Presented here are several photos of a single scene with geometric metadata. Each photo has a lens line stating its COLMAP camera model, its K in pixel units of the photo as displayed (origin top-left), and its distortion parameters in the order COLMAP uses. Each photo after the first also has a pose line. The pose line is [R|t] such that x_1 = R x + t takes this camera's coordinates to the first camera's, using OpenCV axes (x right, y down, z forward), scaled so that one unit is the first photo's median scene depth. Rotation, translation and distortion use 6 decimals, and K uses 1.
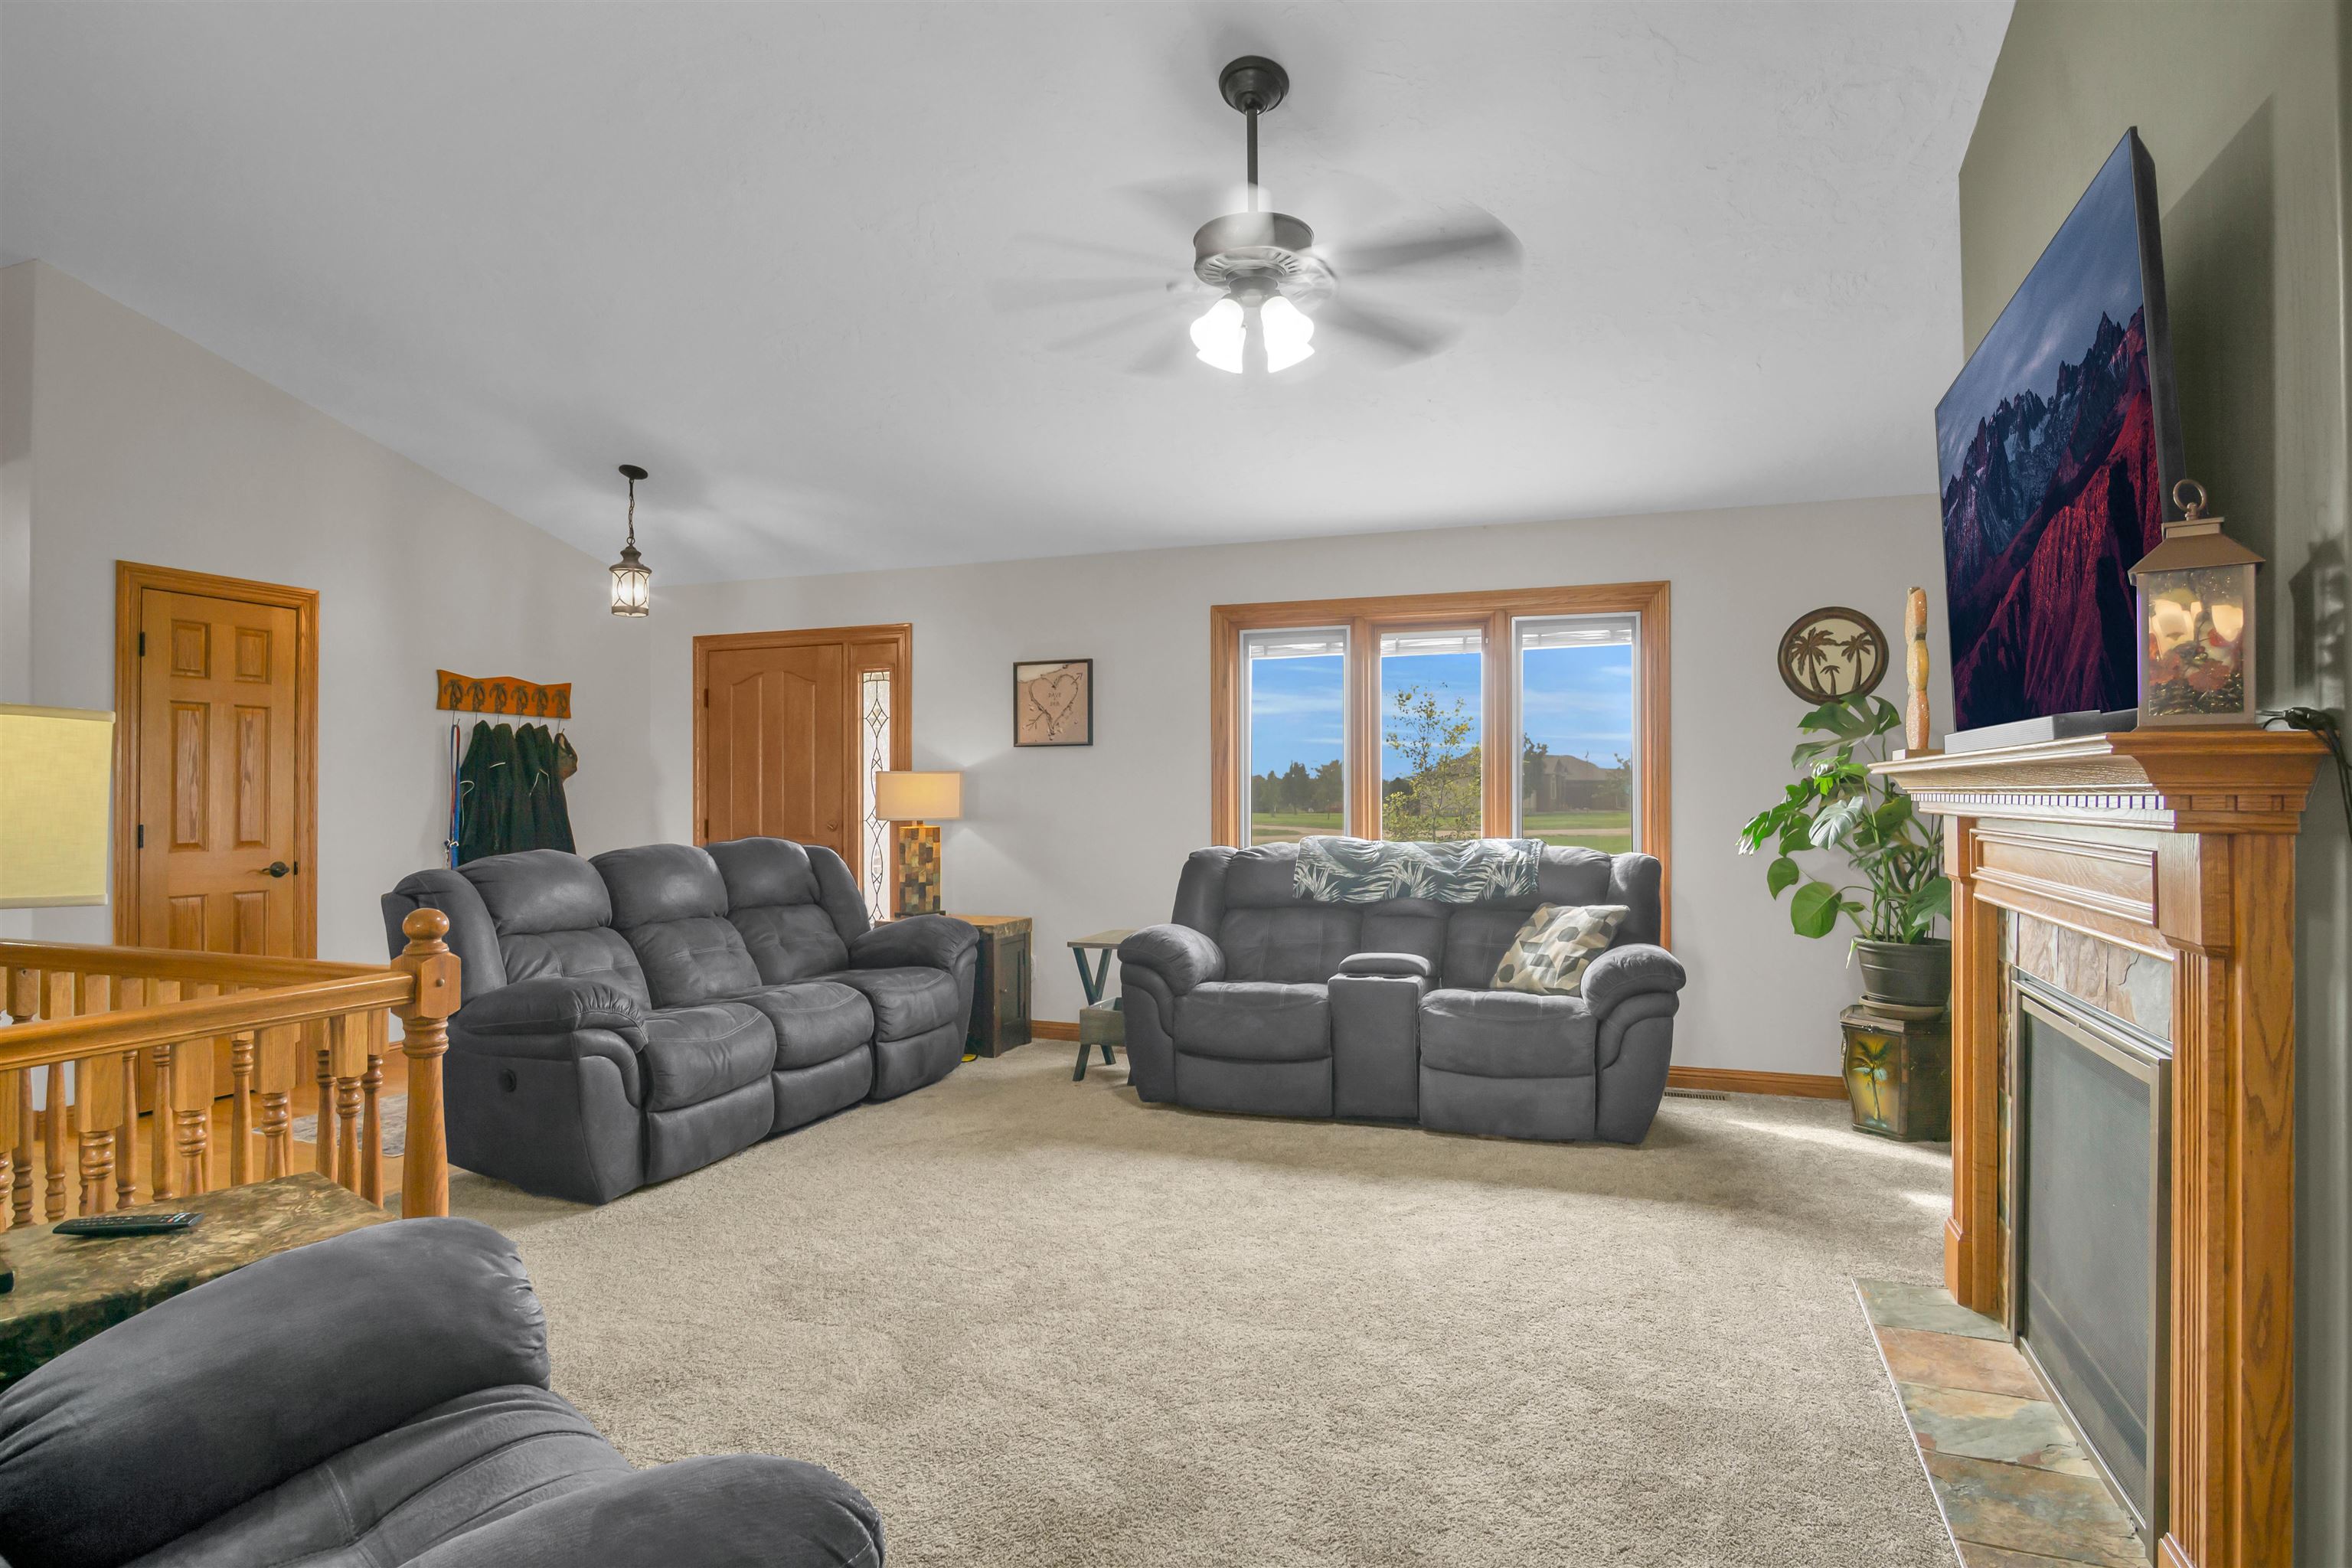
lens RADIAL K [[1270.1, 0, 1196.3], [0, 1270.1, 794.4], [0, 0, 1]] dist [-0.011048, -0.003121]
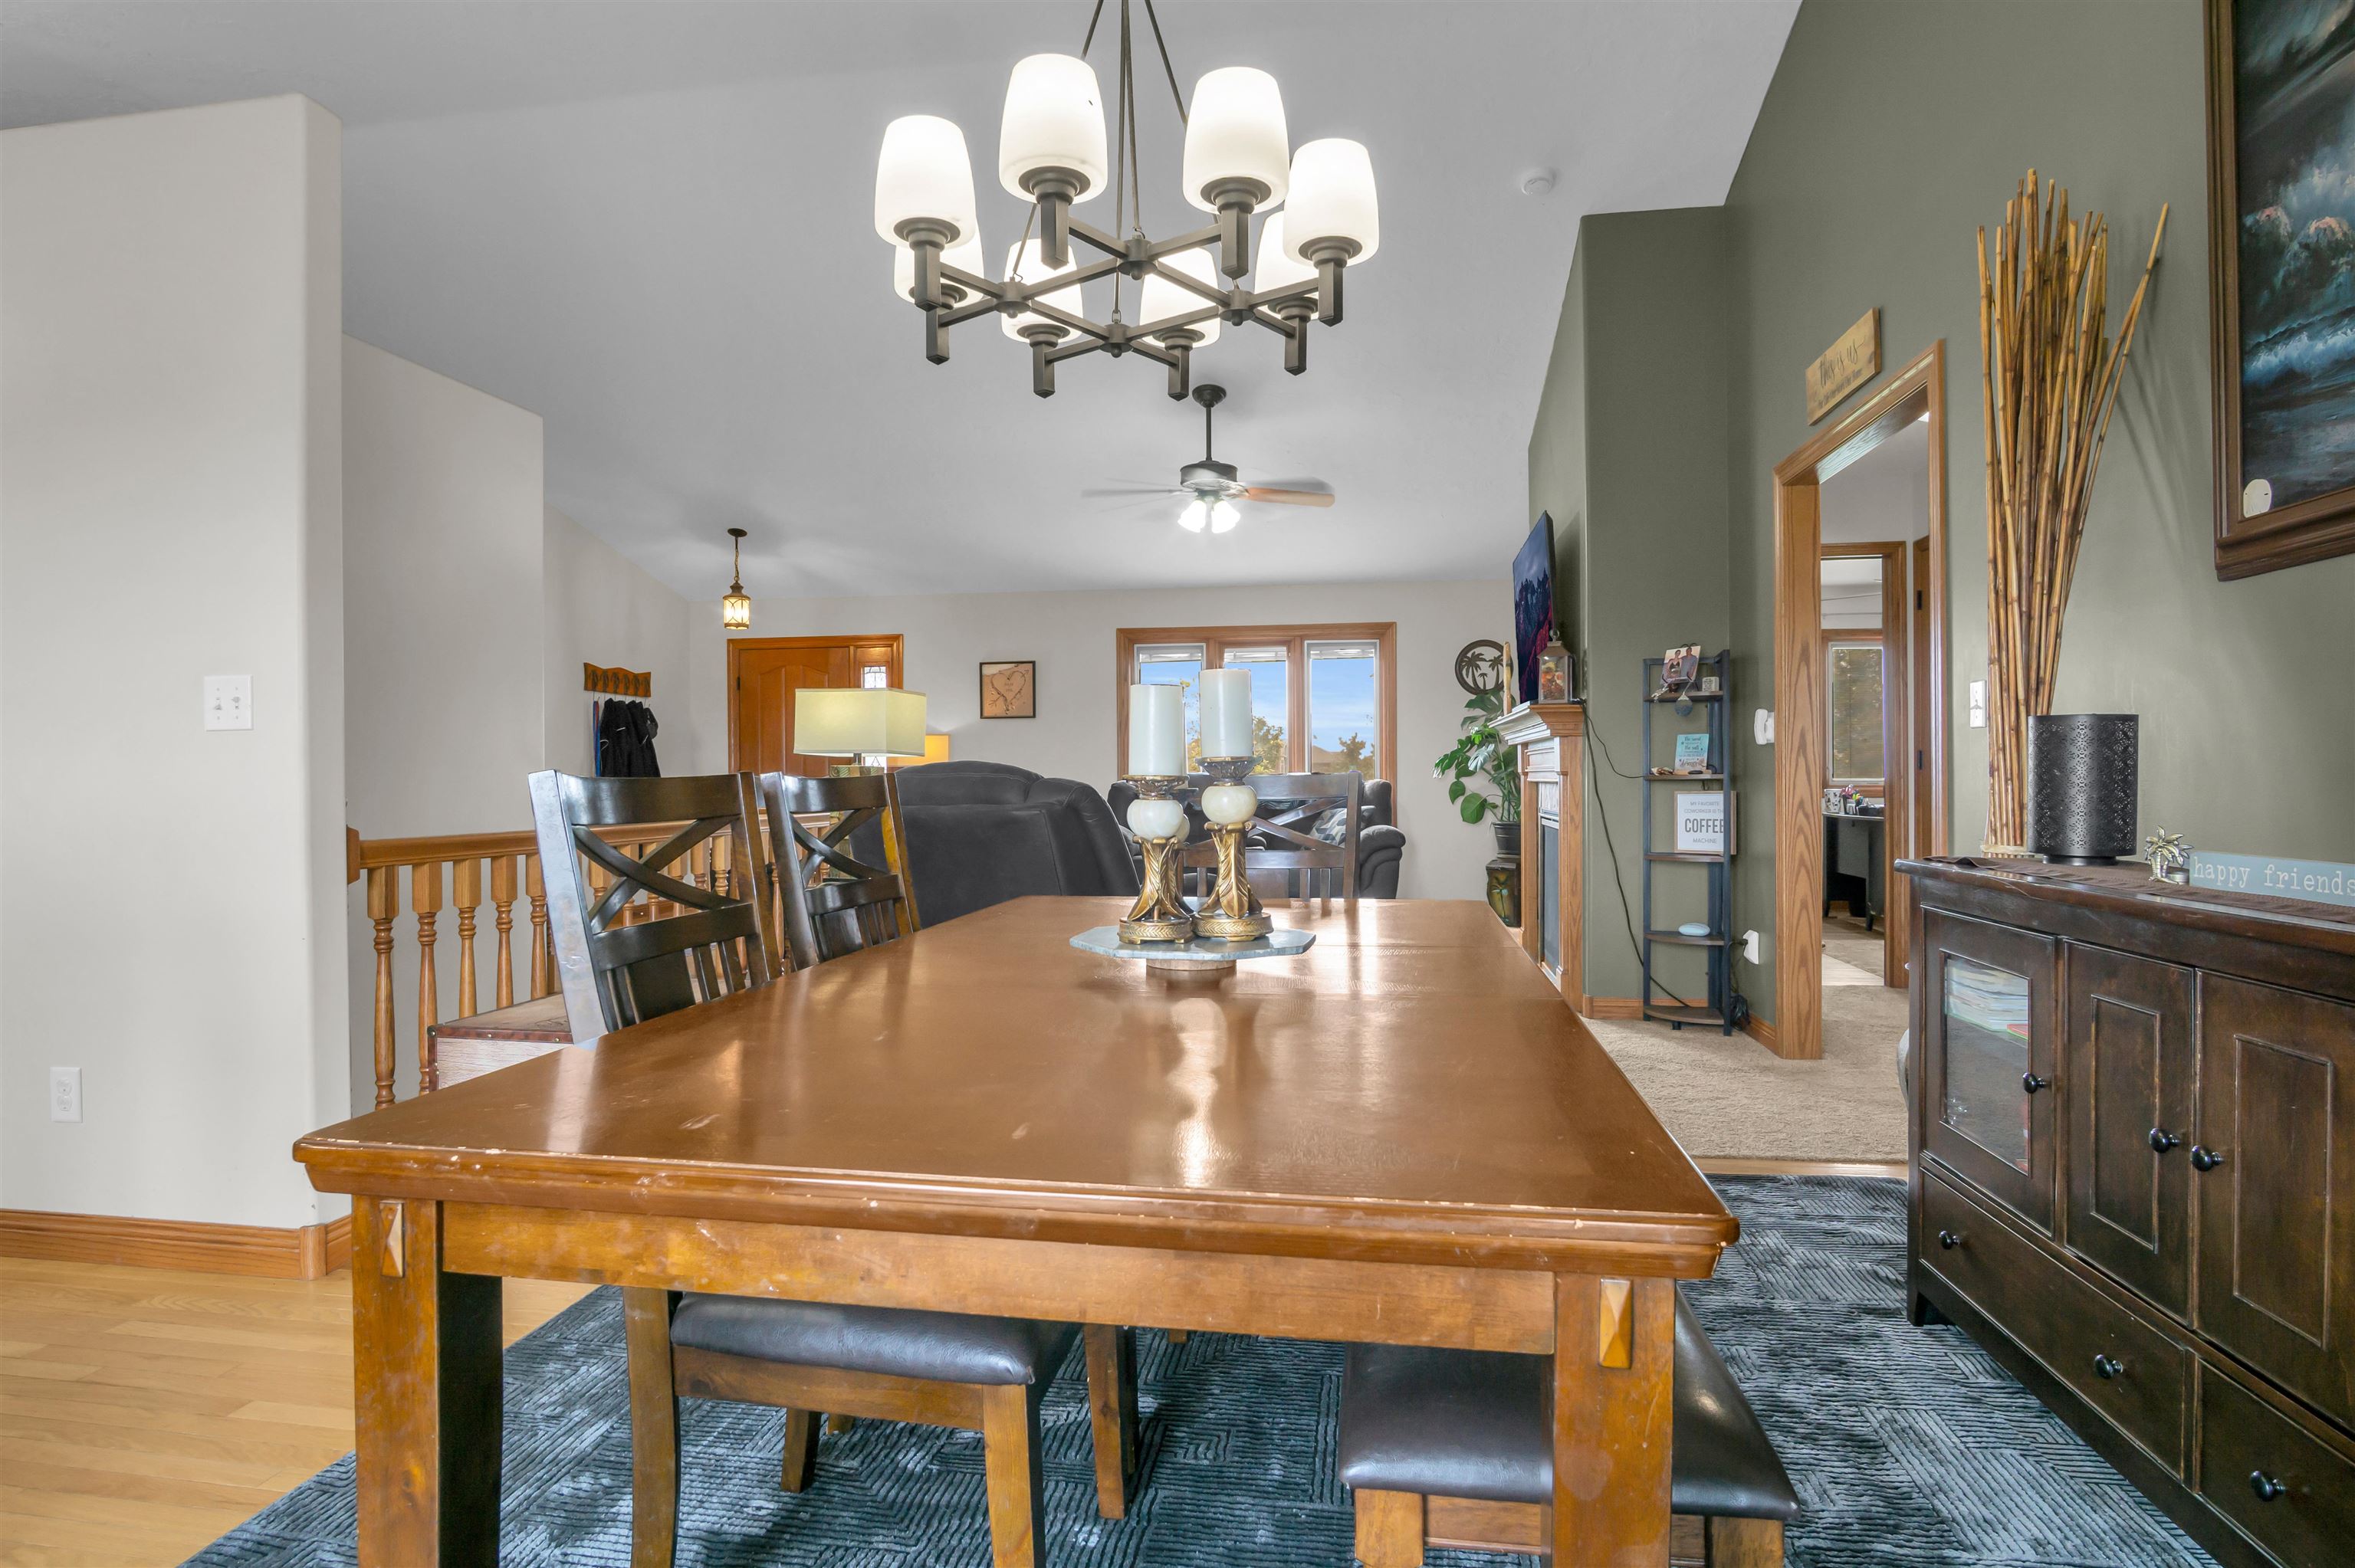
lens RADIAL K [[1271.5, 0, 1176.4], [0, 1271.5, 786.2], [0, 0, 1]] dist [-0.011048, -0.003121]
pose [[0.981196, -0.005335, 0.192939, -0.237467], [0.004210, 0.999972, 0.006242, 0.039394], [-0.192967, -0.005313, 0.981191, -0.598736]]
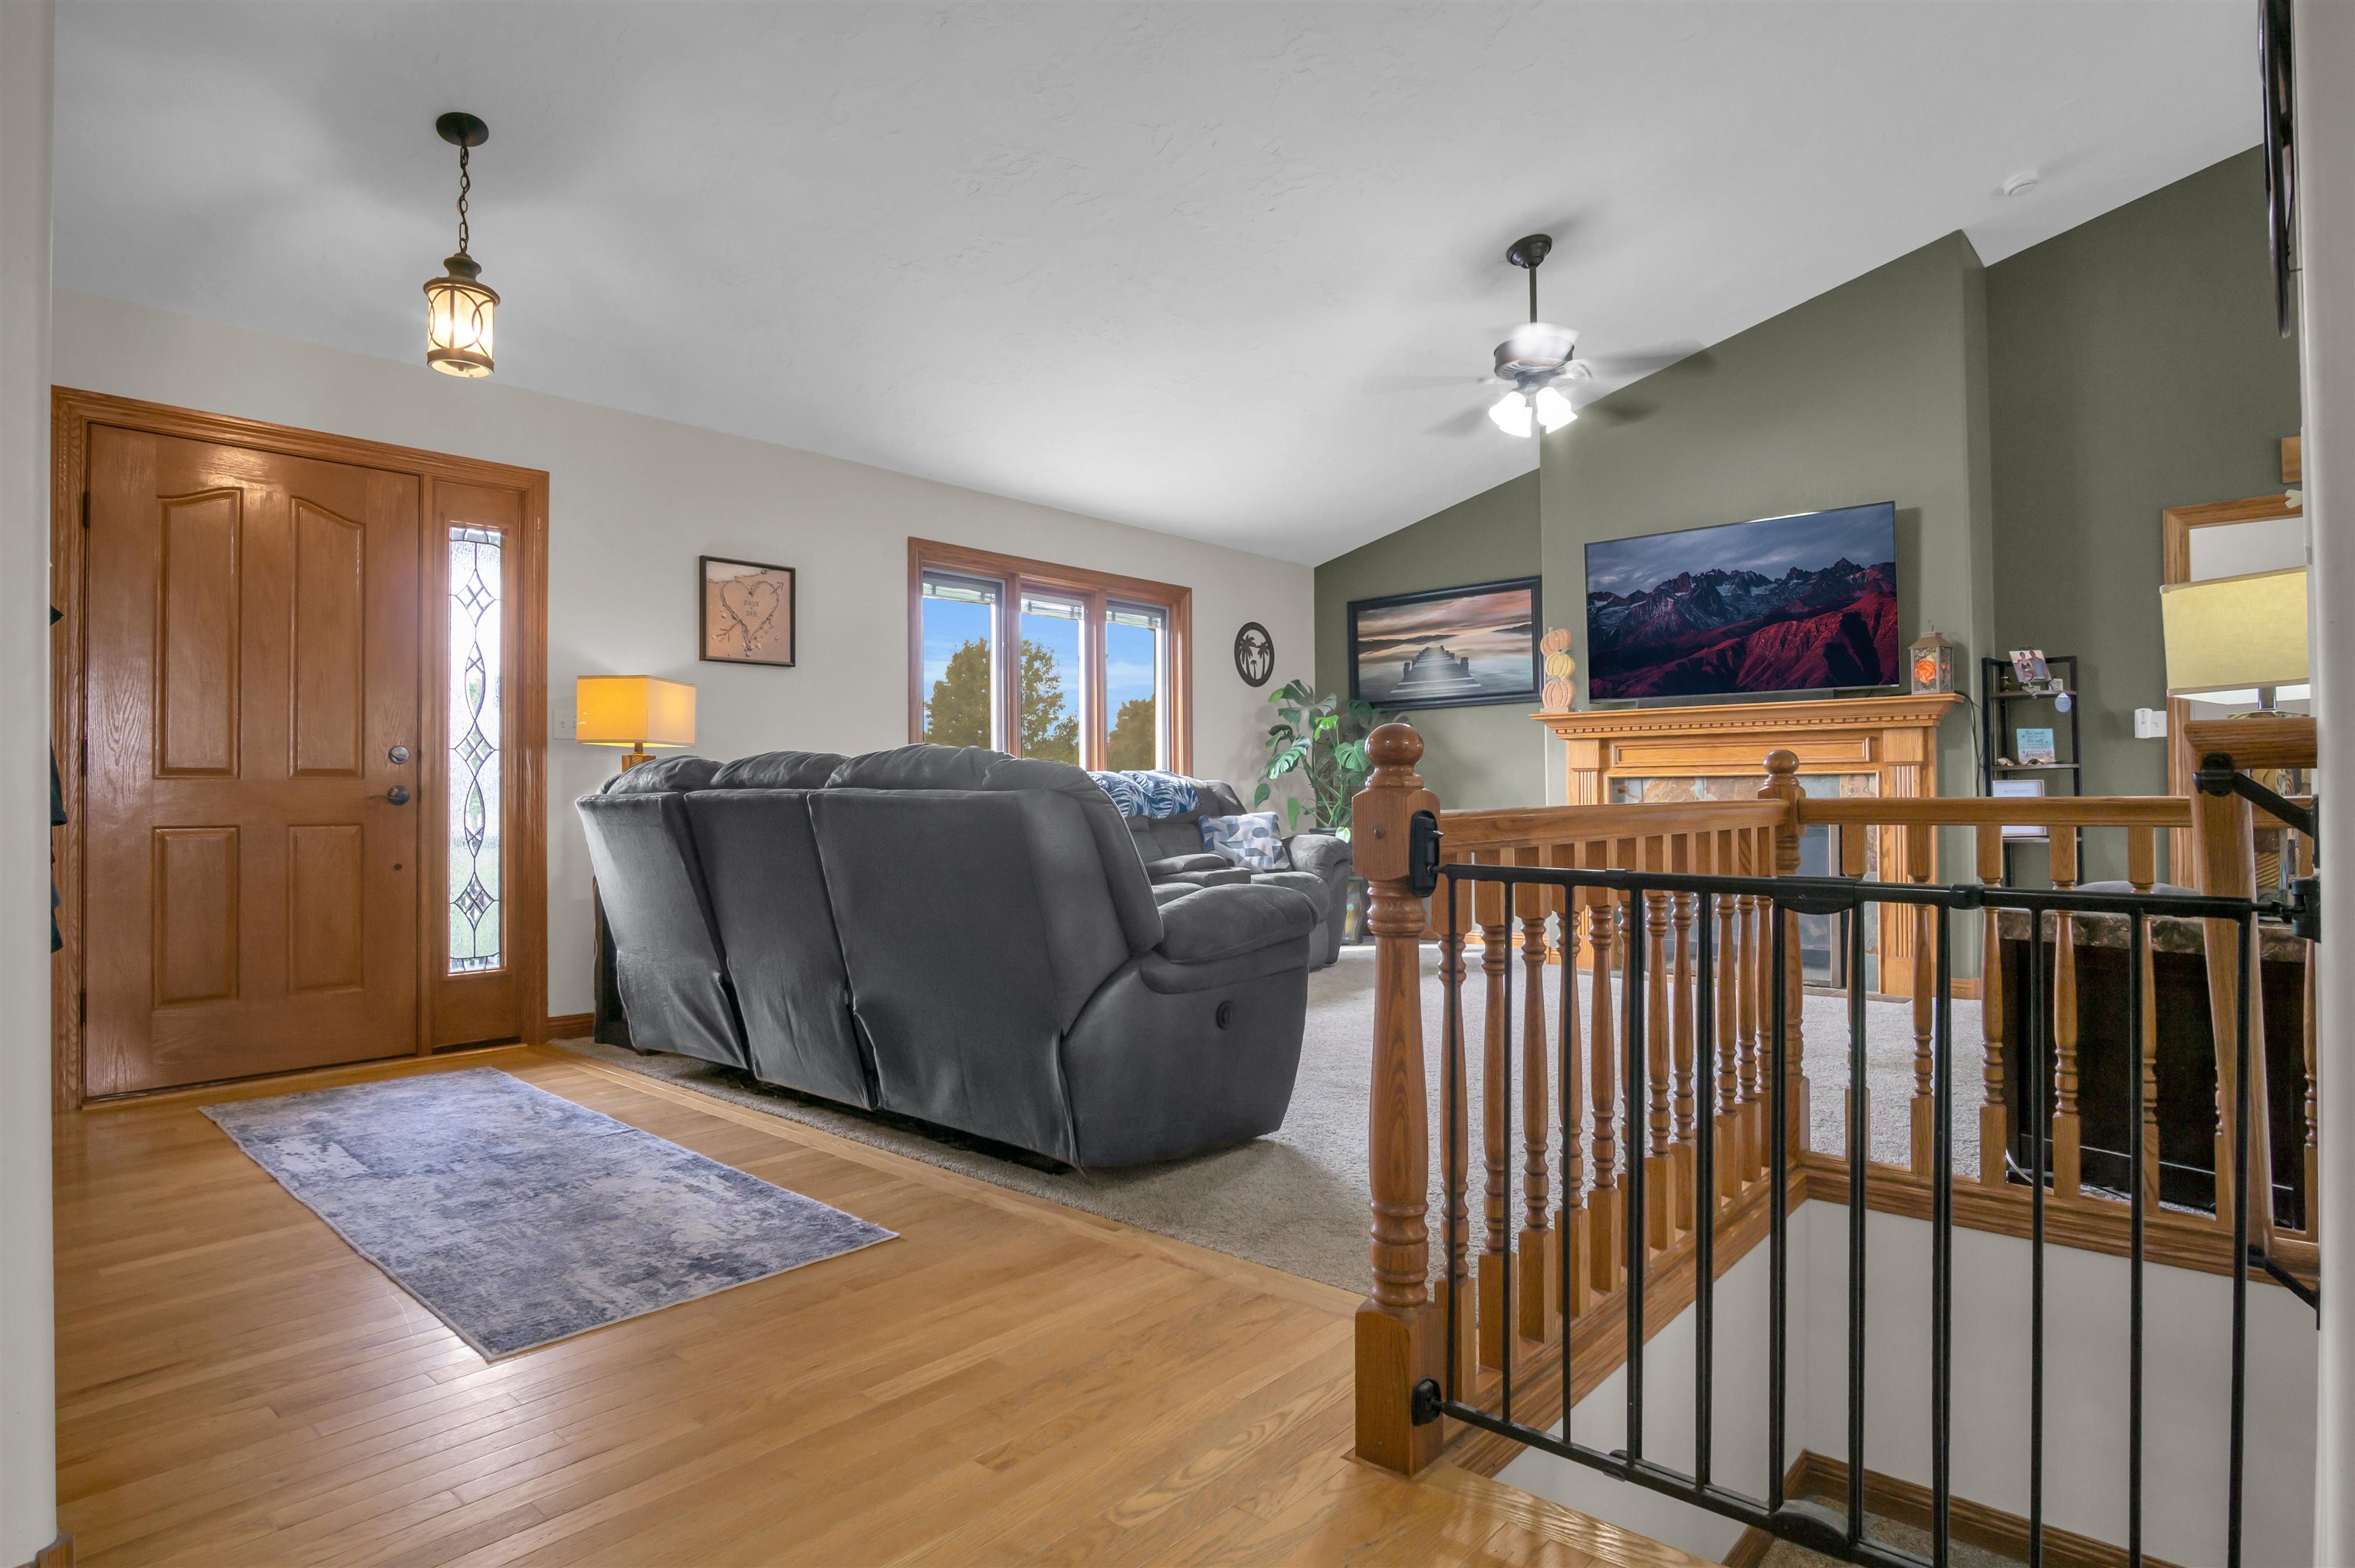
lens RADIAL K [[1271.5, 0, 1154.6], [0, 1271.5, 774.9], [0, 0, 1]] dist [-0.011048, -0.003121]
pose [[0.357397, 0.013261, 0.933858, -0.909736], [0.009011, 0.999804, -0.017646, 0.059503], [-0.933909, 0.014722, 0.357208, 0.514134]]
